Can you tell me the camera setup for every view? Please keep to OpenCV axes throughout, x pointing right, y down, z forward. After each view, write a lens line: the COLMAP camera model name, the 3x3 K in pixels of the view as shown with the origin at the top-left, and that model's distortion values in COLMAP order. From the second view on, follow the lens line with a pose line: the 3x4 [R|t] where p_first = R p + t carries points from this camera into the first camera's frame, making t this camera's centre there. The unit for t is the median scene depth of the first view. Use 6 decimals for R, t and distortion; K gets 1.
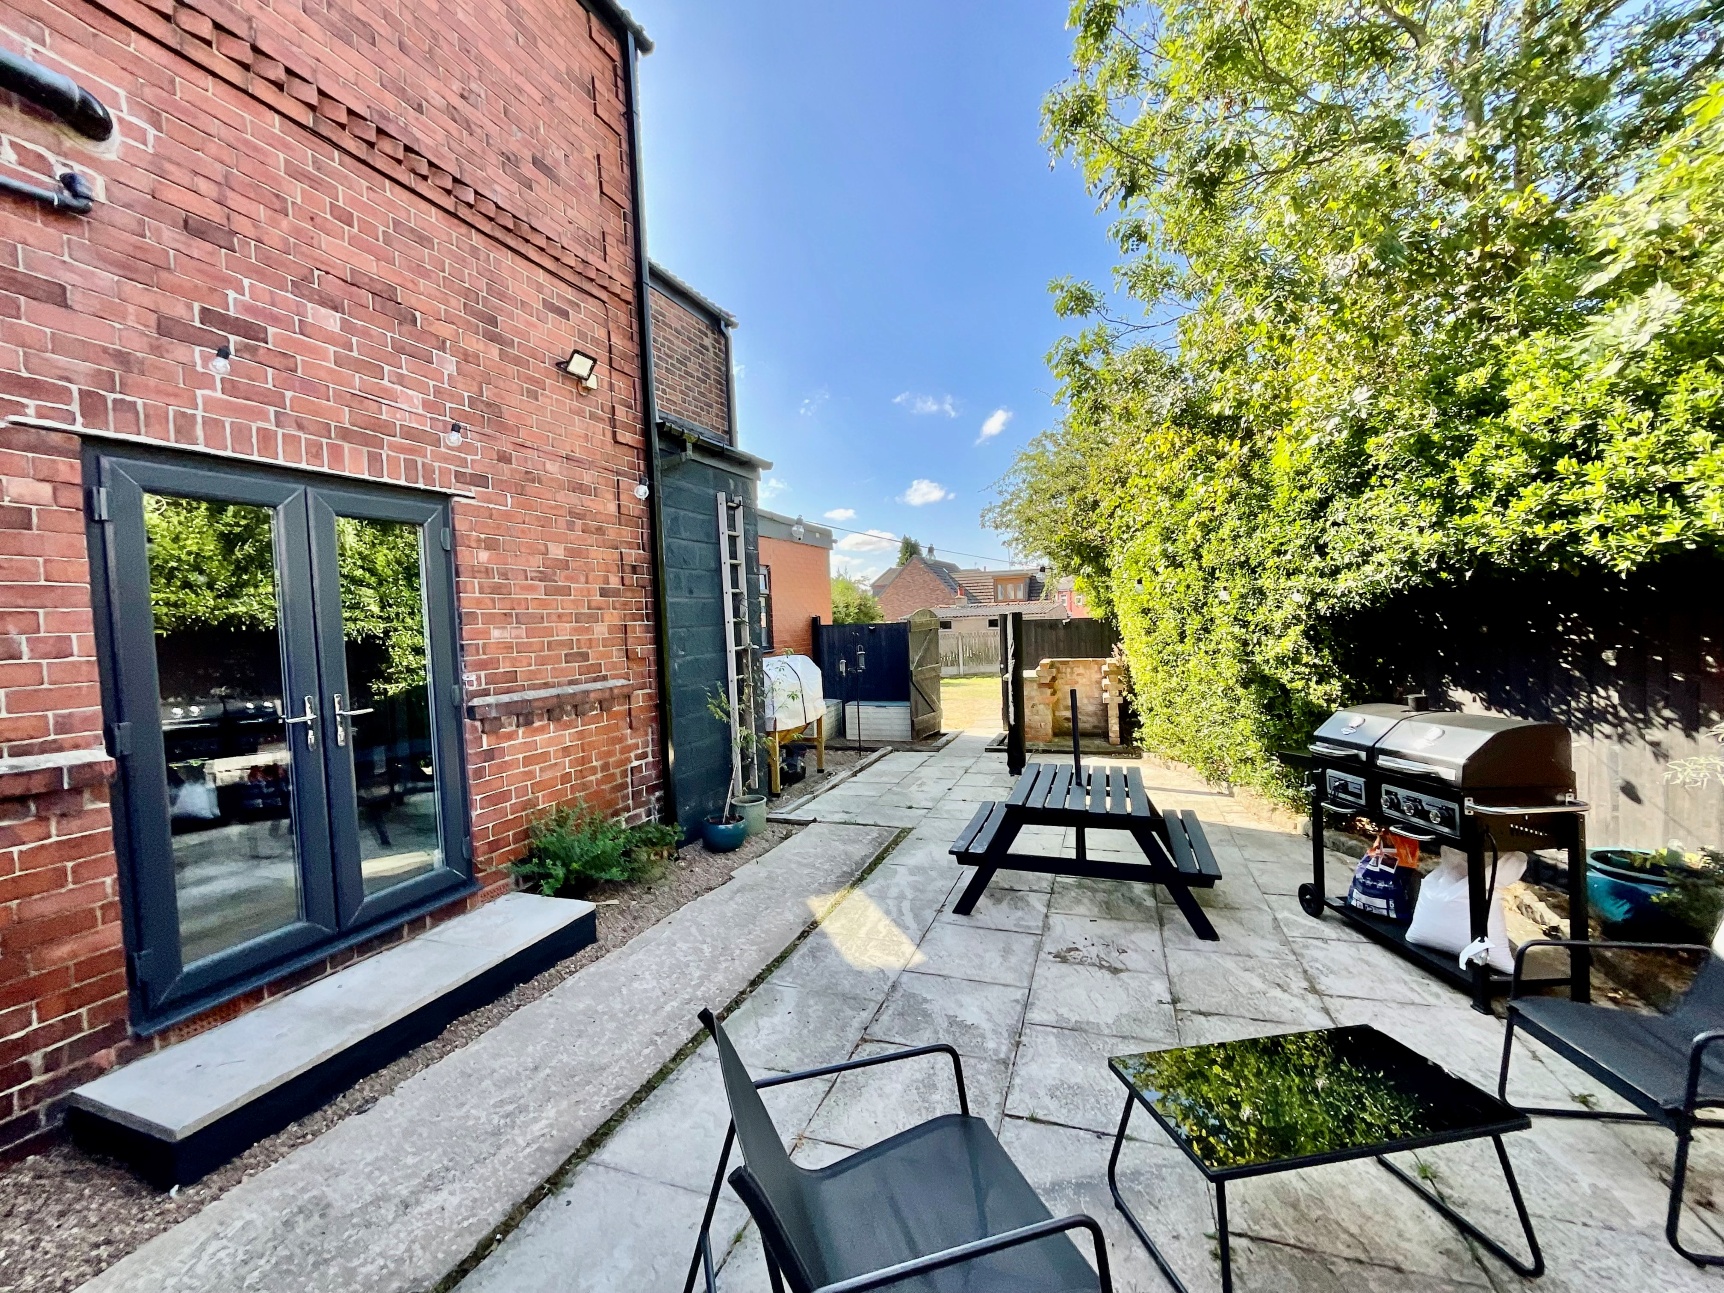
lens RADIAL K [[696.6, 0, 861.7], [0, 696.6, 654.9], [0, 0, 1]] dist [-0.001553, -0.000757]
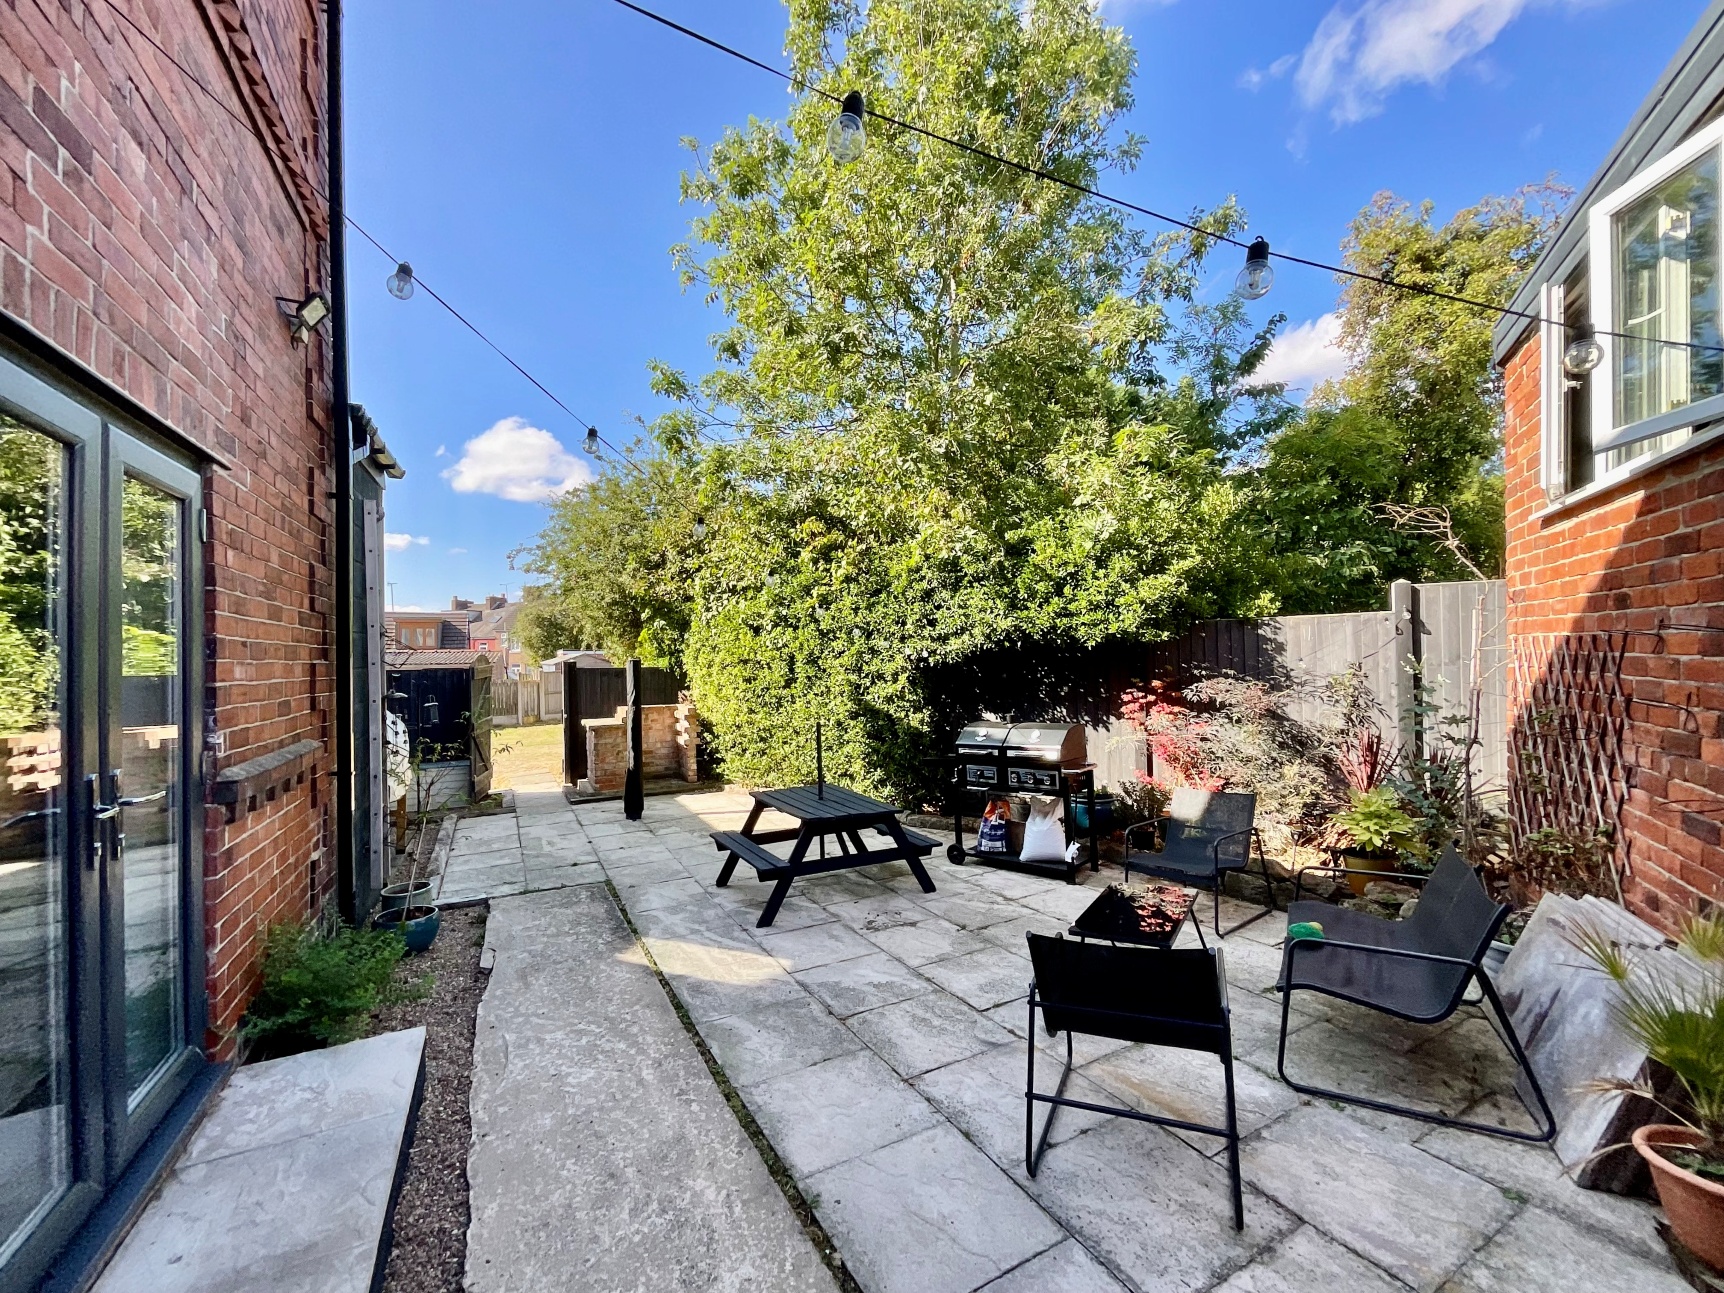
lens RADIAL K [[696.6, 0, 861.7], [0, 696.6, 654.9], [0, 0, 1]] dist [-0.001553, -0.000757]
pose [[0.675710, 0.029322, 0.736584, -0.634499], [0.026202, 0.997622, -0.063750, 0.011473], [-0.736702, 0.062376, 0.673335, 0.108918]]
